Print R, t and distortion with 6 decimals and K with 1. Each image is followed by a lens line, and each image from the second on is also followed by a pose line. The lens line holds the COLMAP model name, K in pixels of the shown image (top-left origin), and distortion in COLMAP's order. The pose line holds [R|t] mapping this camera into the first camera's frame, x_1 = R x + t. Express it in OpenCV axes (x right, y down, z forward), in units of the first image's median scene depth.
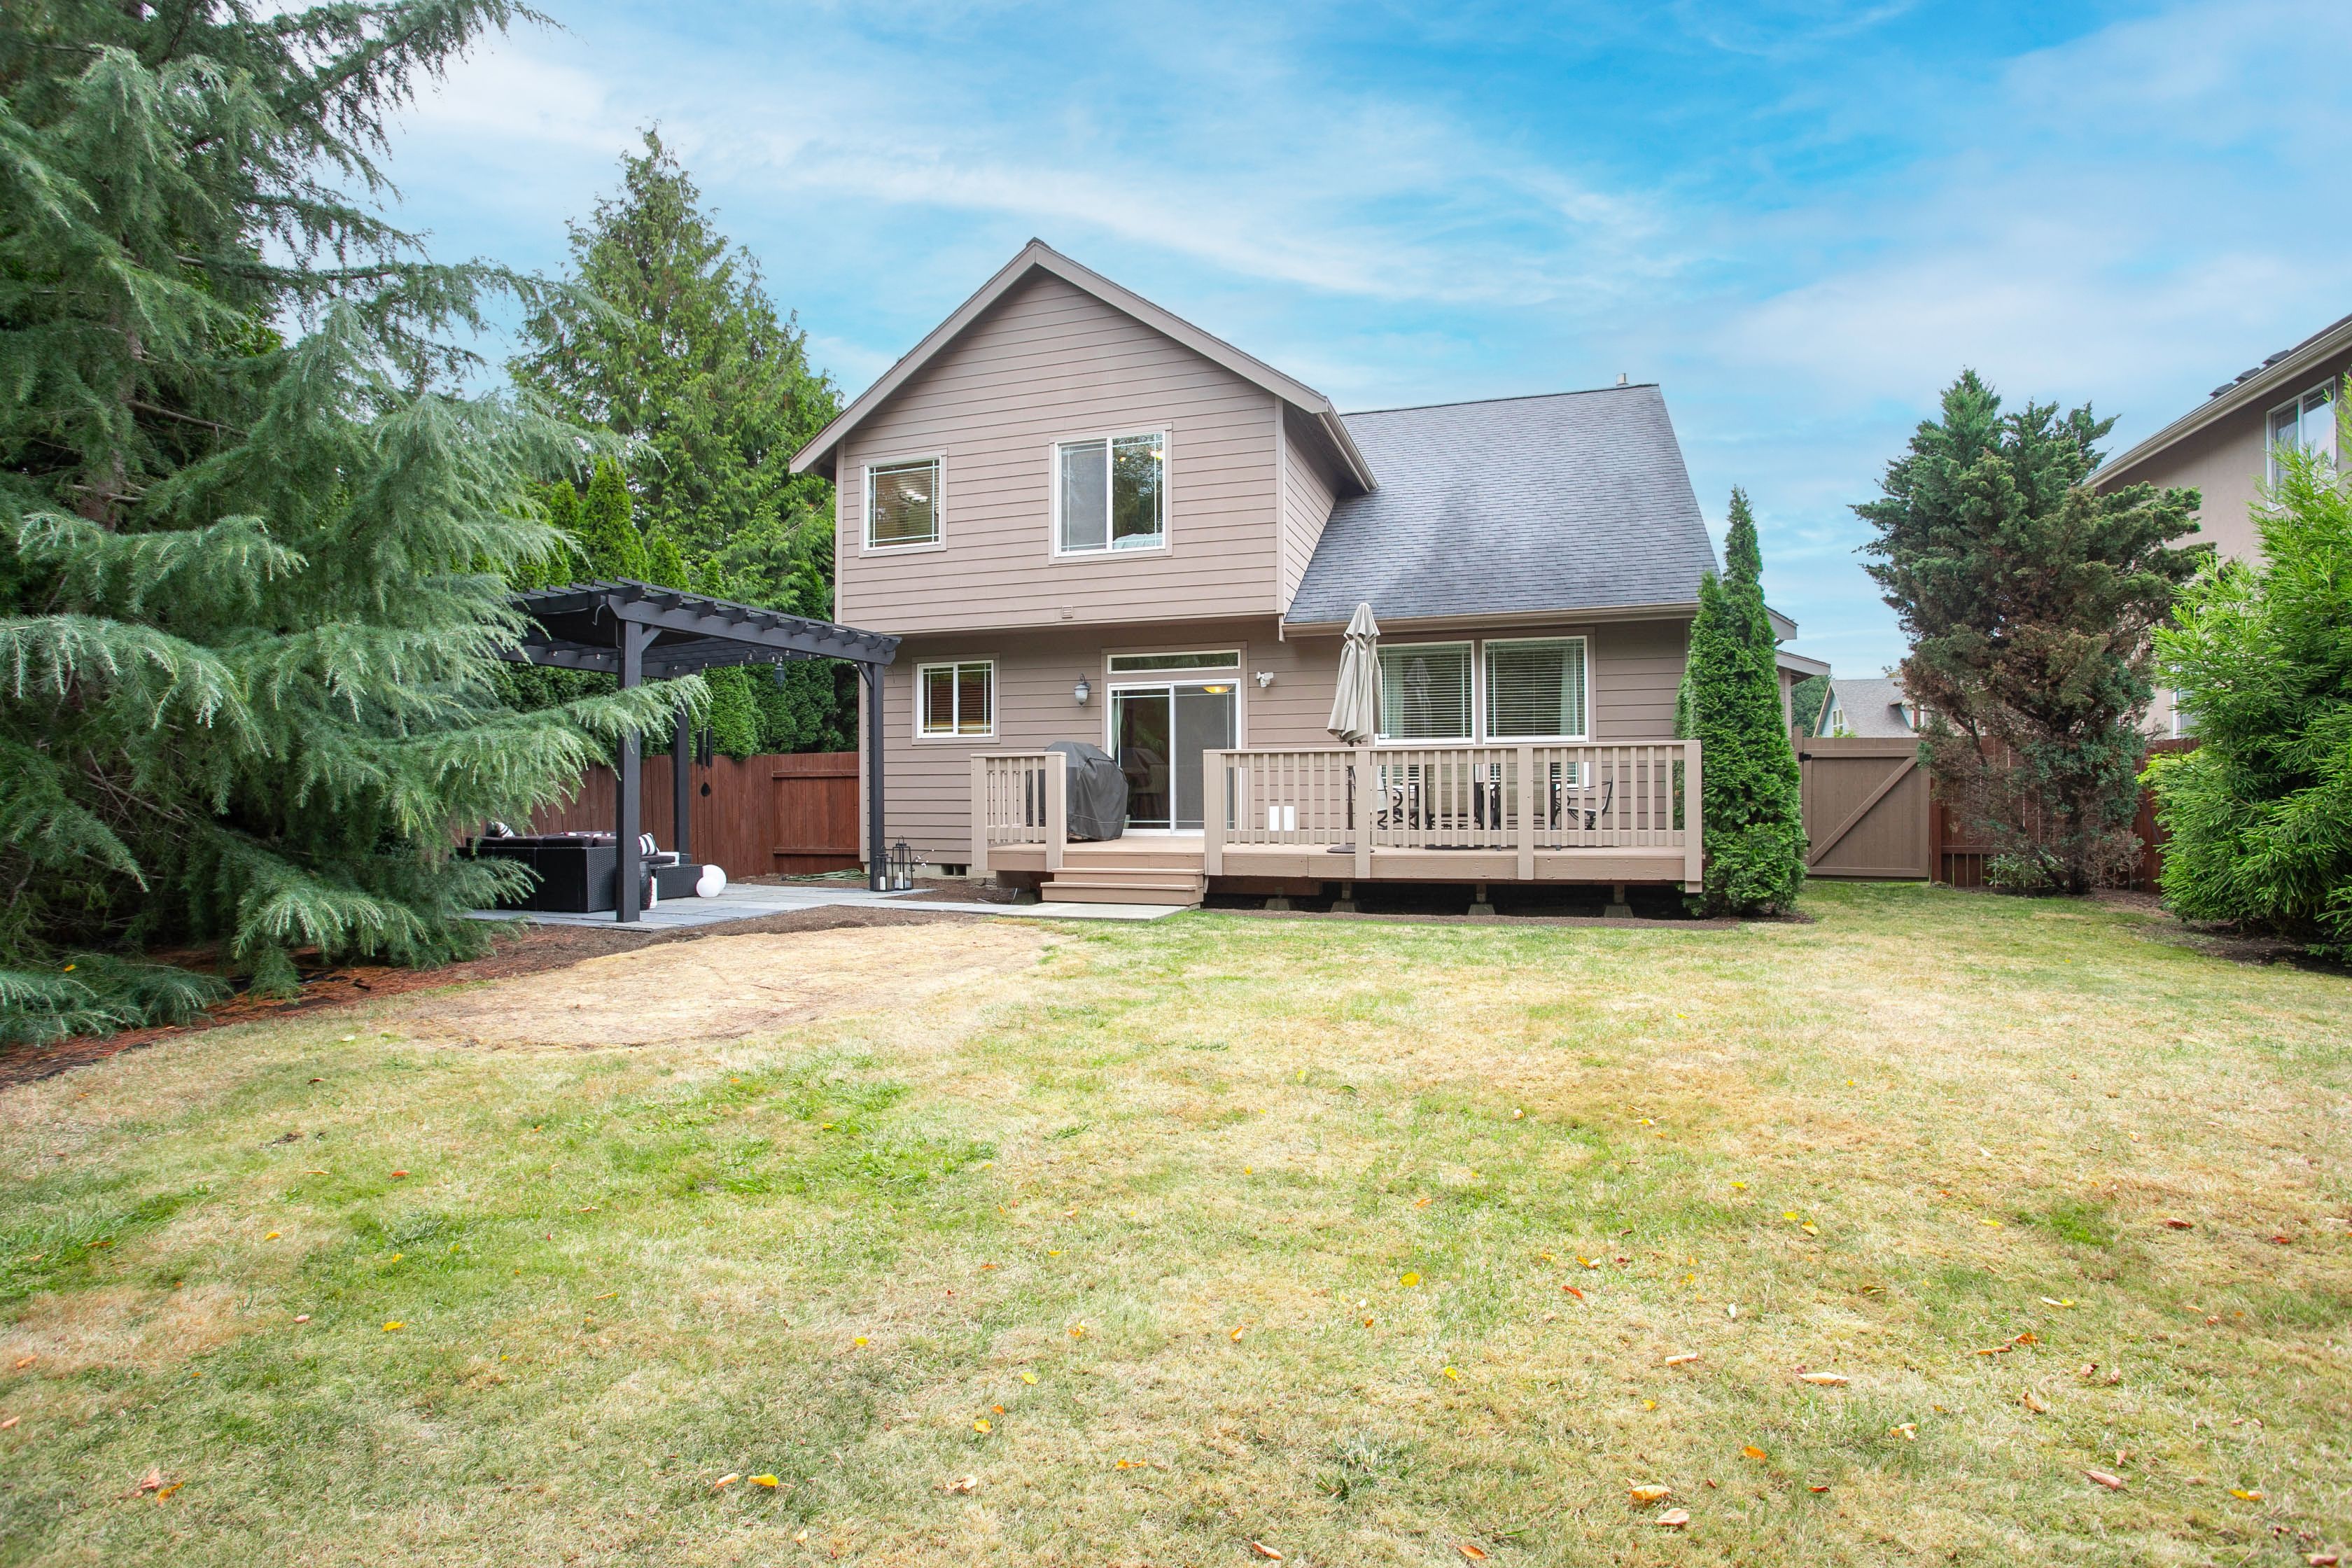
lens RADIAL K [[1148.3, 0, 1176.0], [0, 1148.3, 784.0], [0, 0, 1]] dist [-0.091063, 0.050103]
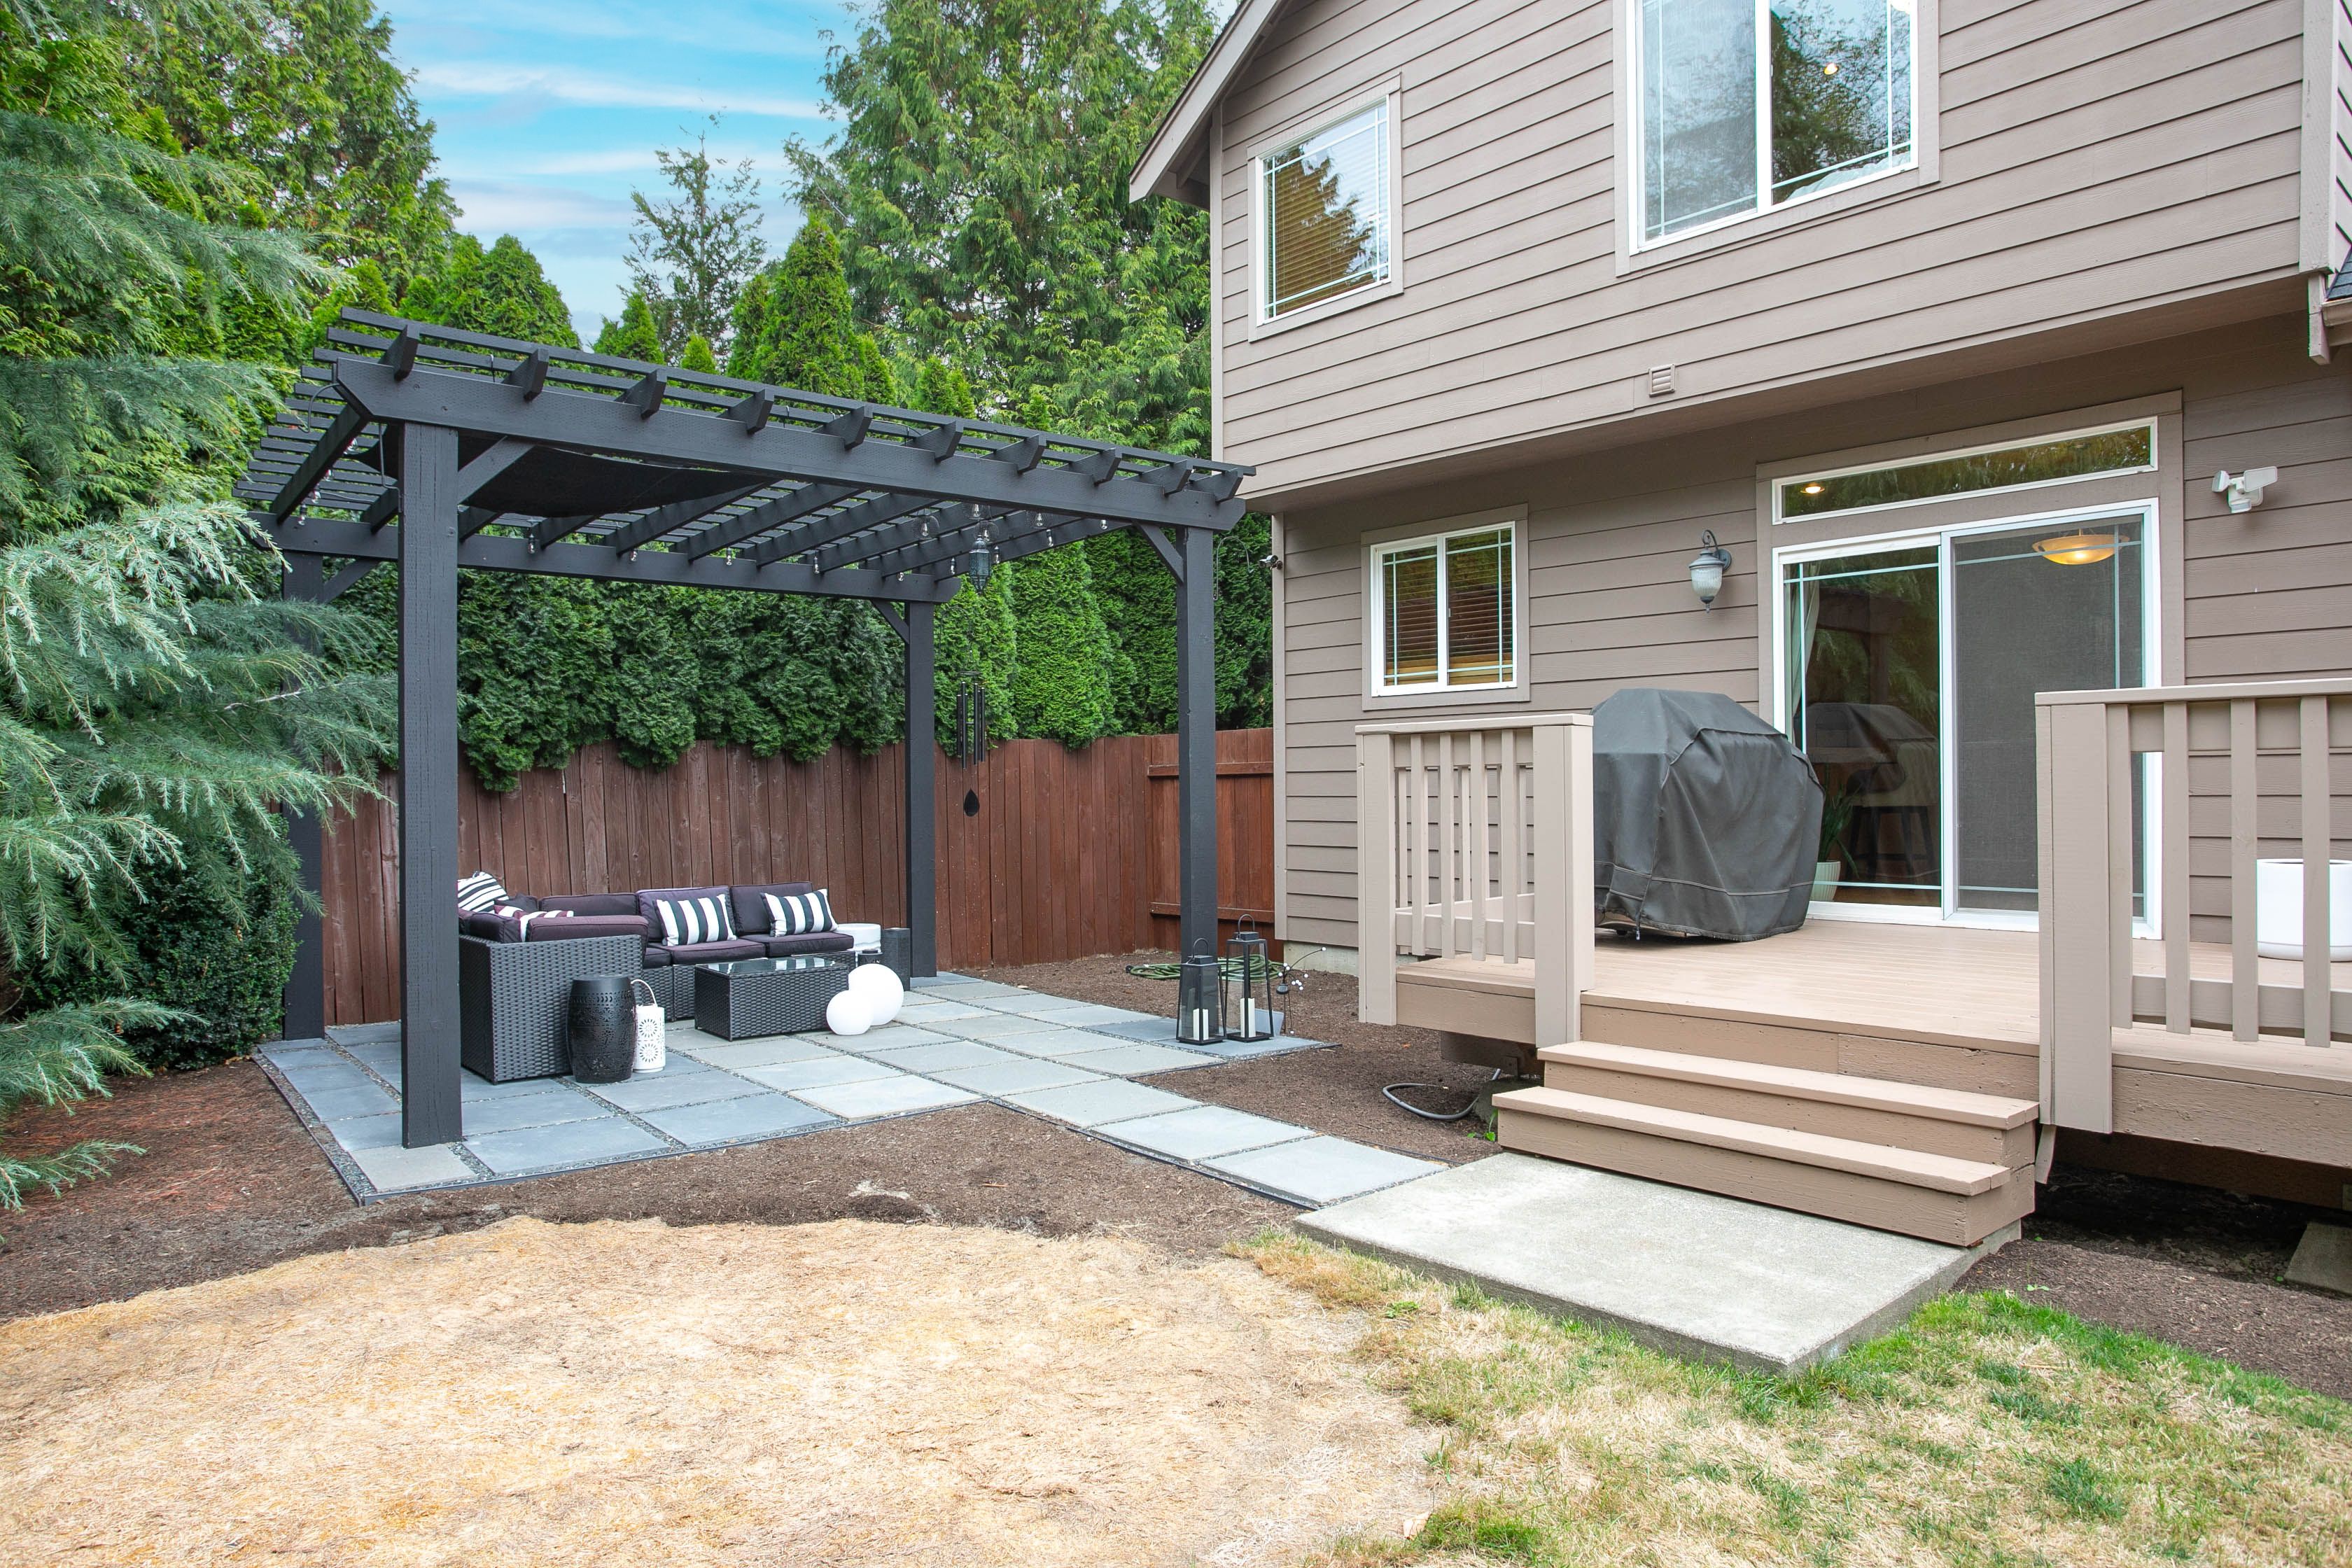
lens RADIAL K [[1438.9, 0, 1176.0], [0, 1438.9, 784.0], [0, 0, 1]] dist [-0.046187, 0.043635]
pose [[0.864542, -0.003831, -0.502546, 0.013628], [0.009455, 0.999918, 0.008643, -0.009308], [0.502471, -0.012224, 0.864508, 0.464967]]
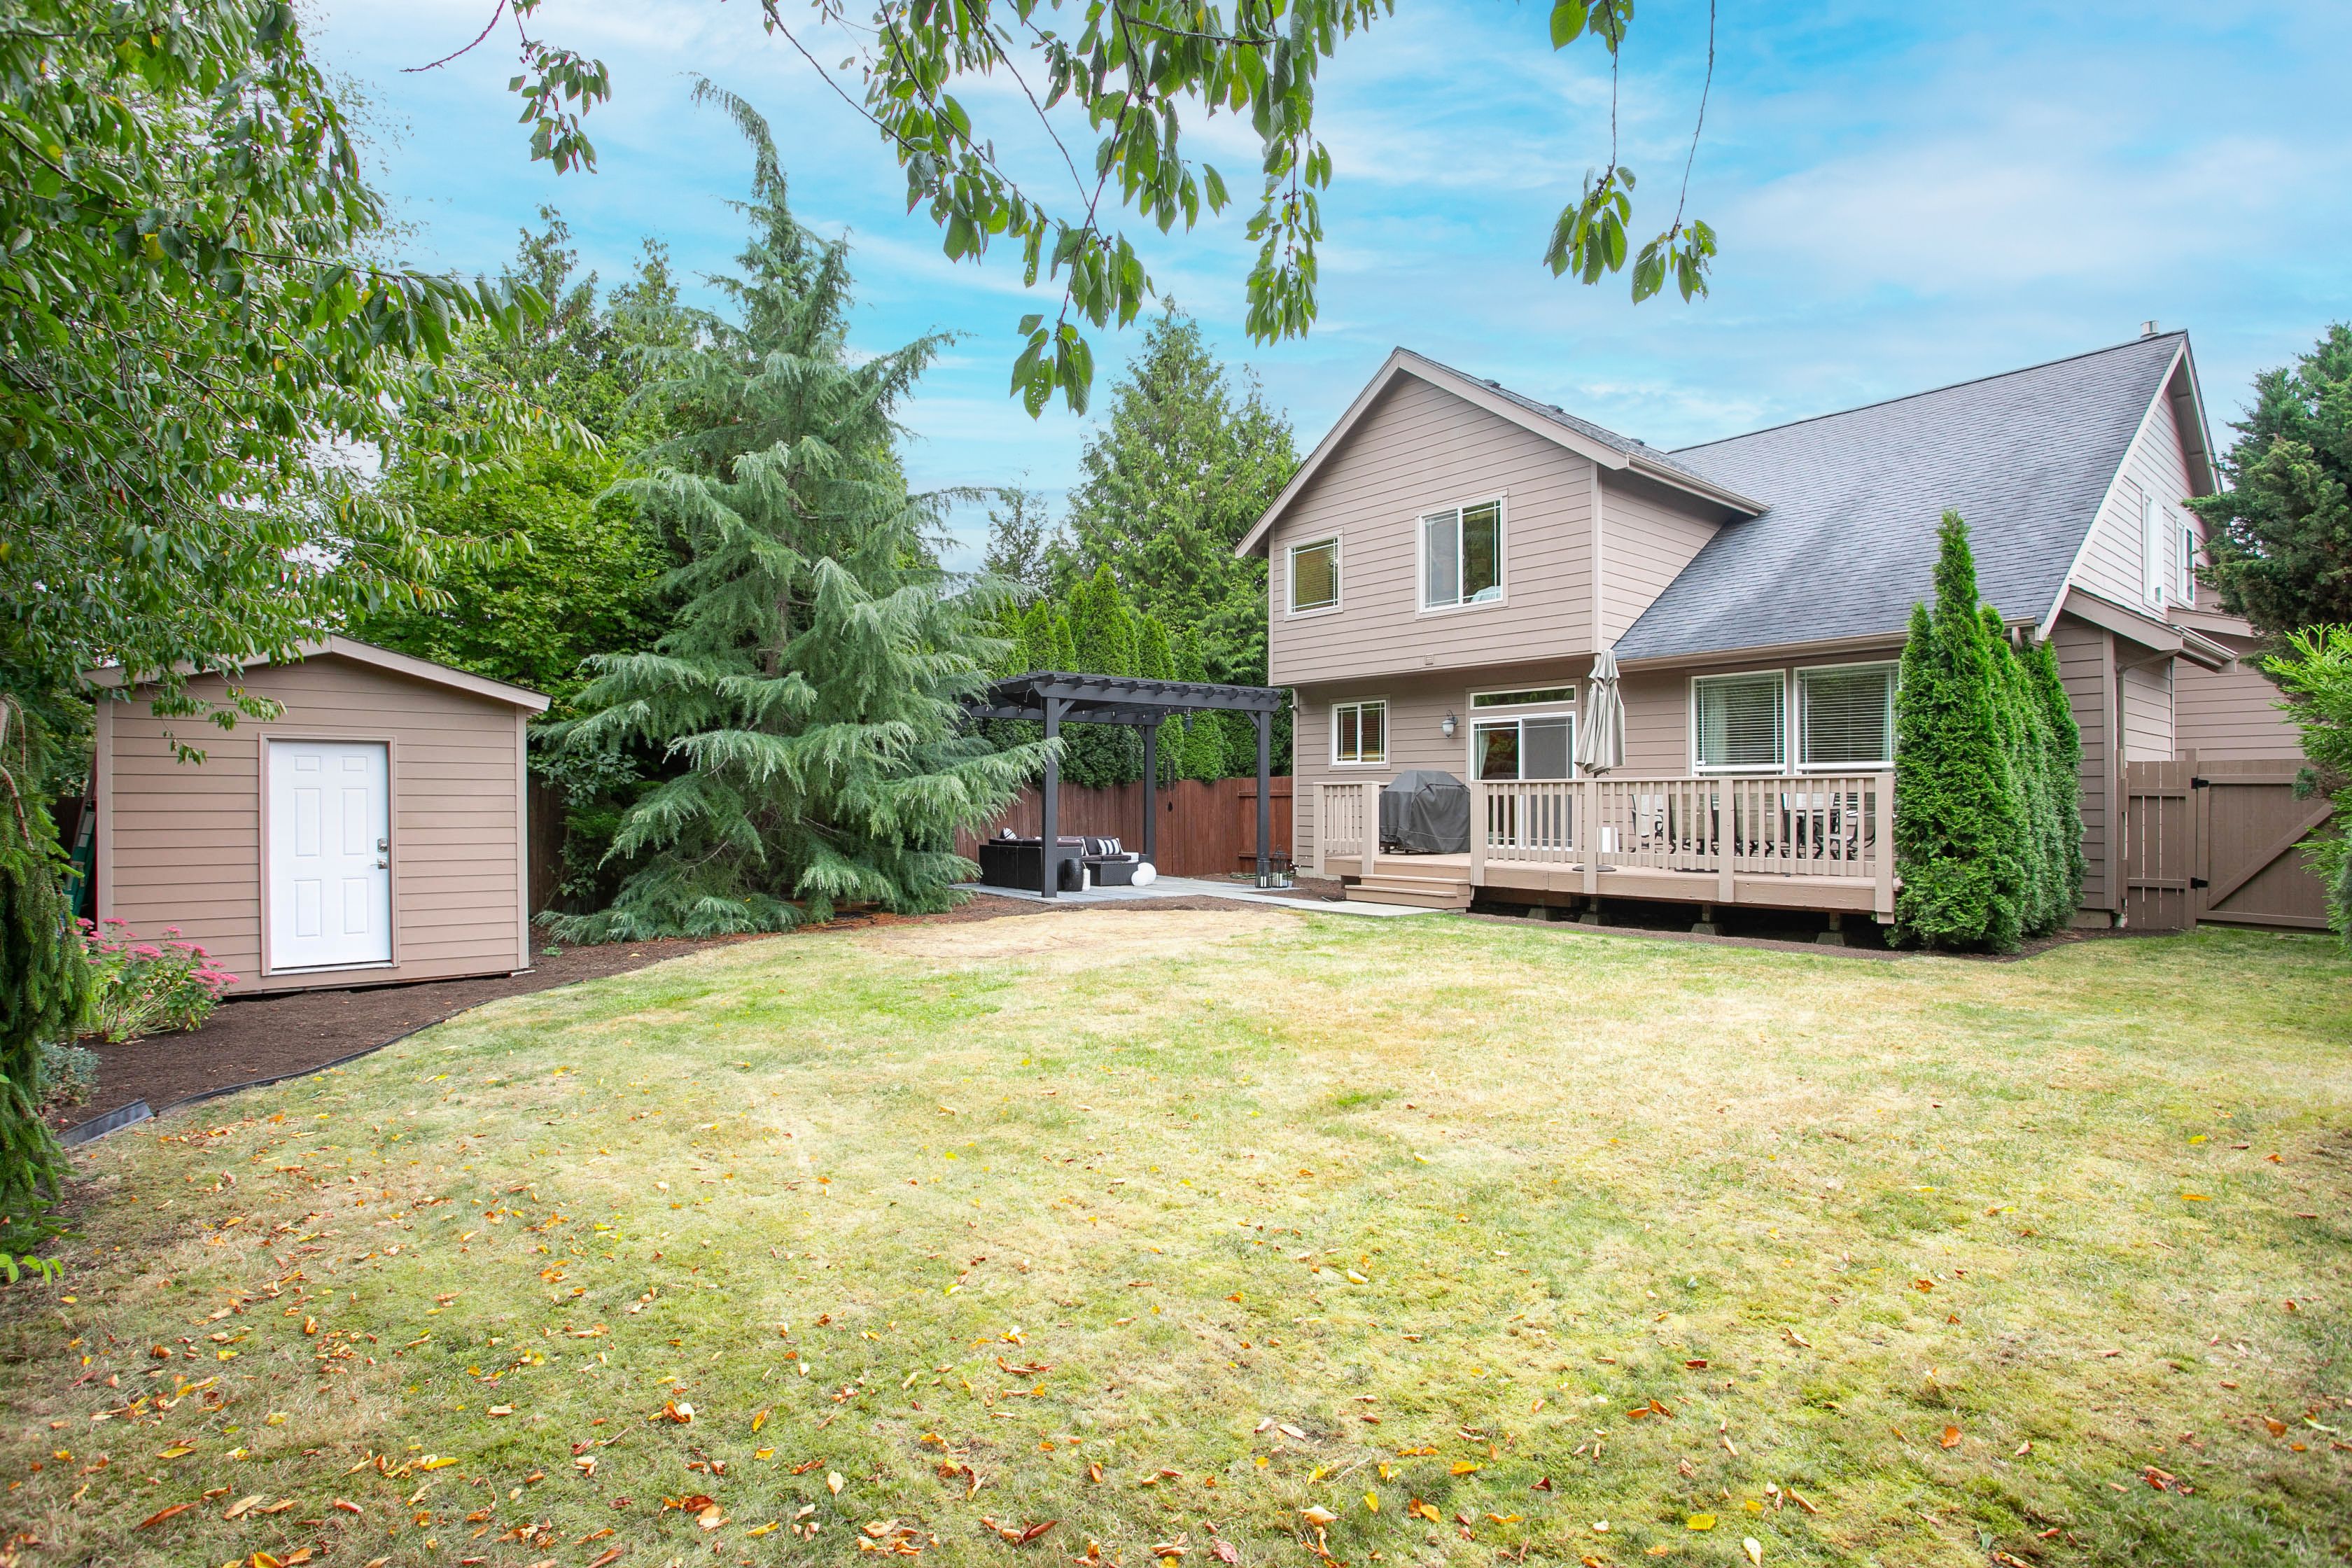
lens RADIAL K [[1148.3, 0, 1176.0], [0, 1148.3, 784.0], [0, 0, 1]] dist [-0.091063, 0.050103]
pose [[0.838546, 0.000543, -0.544830, 0.332858], [-0.003608, 0.999983, -0.004556, -0.015511], [0.544819, 0.005786, 0.838534, -0.130464]]
